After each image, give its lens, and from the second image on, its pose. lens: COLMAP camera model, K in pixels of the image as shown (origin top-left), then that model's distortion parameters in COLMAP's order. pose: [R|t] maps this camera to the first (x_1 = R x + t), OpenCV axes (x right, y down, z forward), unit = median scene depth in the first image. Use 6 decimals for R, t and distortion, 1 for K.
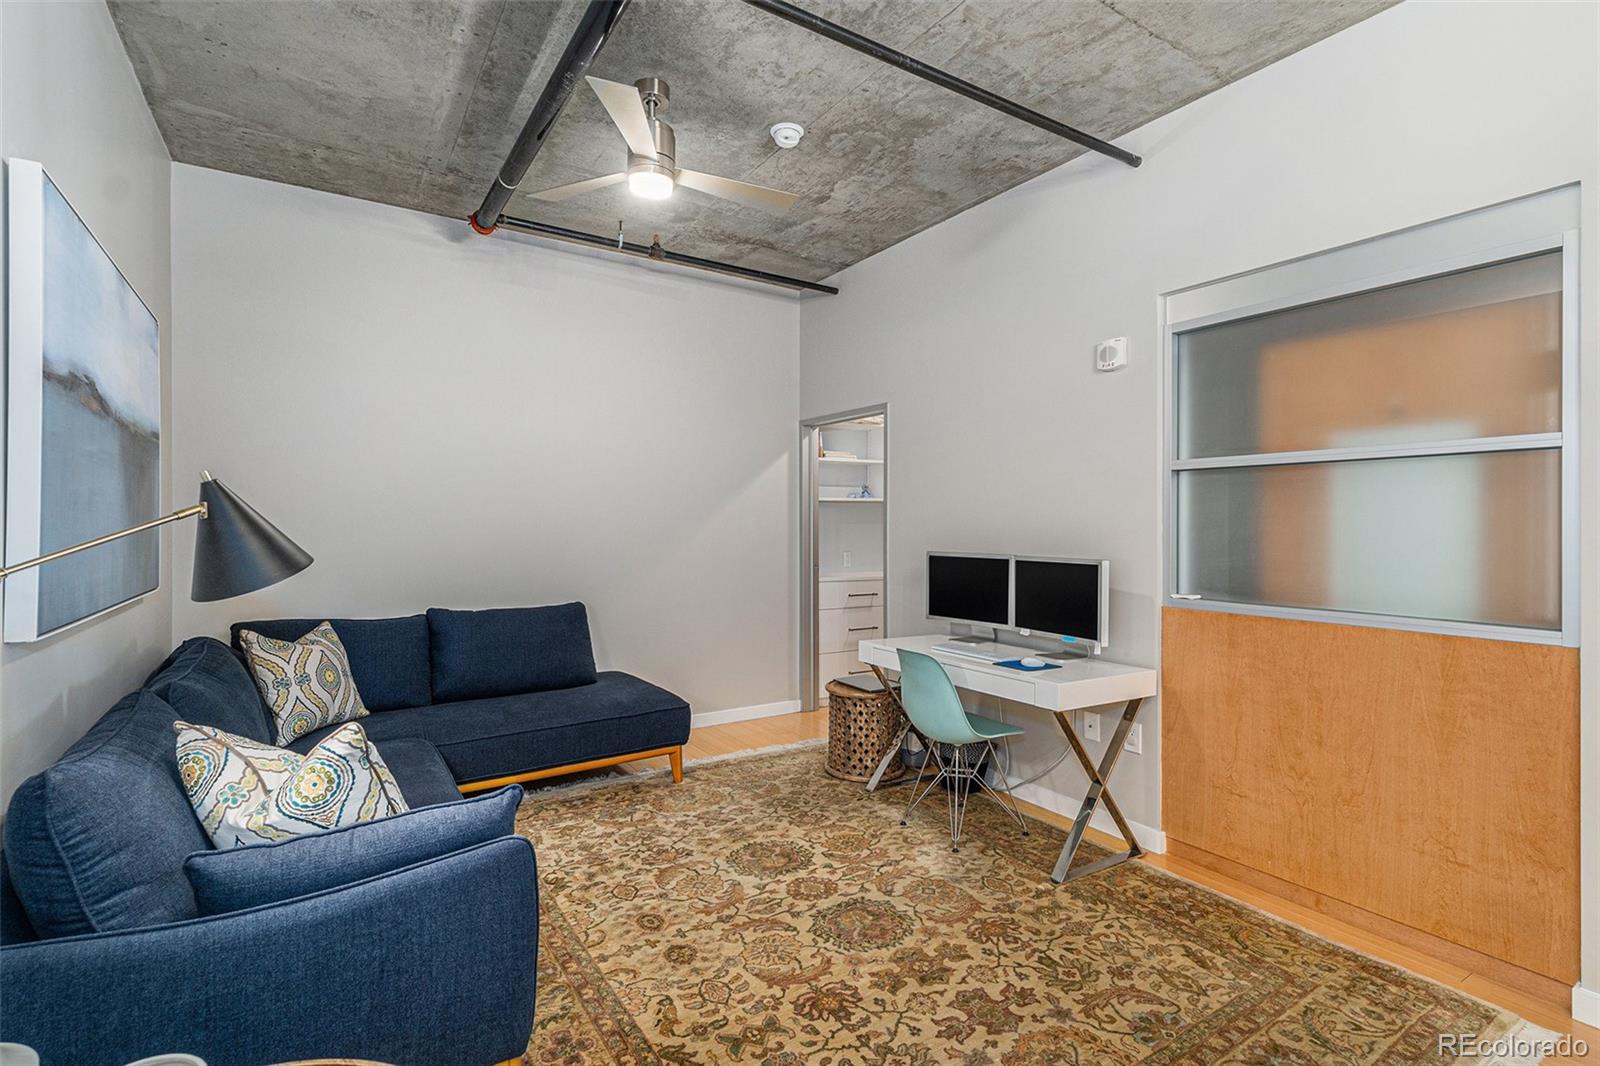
lens RADIAL K [[752.3, 0, 790.7], [0, 752.3, 532.2], [0, 0, 1]] dist [0.004167, 0.001003]
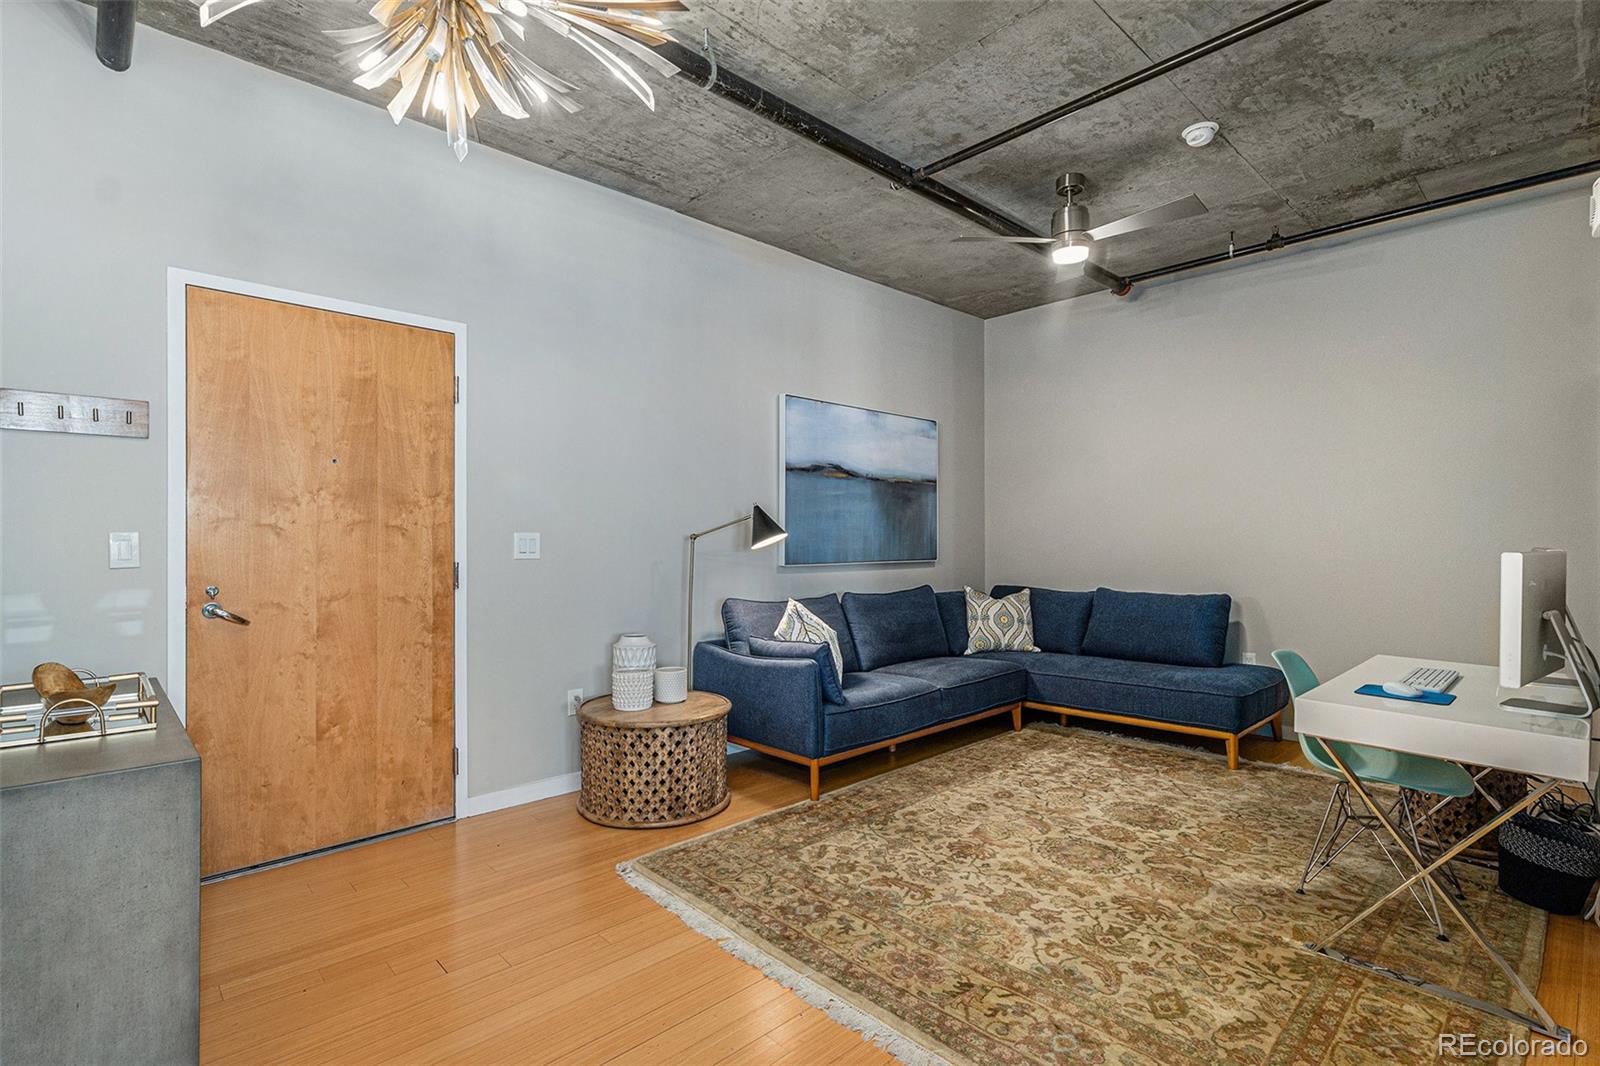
lens RADIAL K [[748.8, 0, 804.9], [0, 748.8, 557.0], [0, 0, 1]] dist [-0.000172, 0.000145]
pose [[0.200864, 0.019684, -0.979421, 0.965154], [-0.005074, 0.999806, 0.019053, 0.032648], [0.979606, 0.001142, 0.200925, 0.292312]]
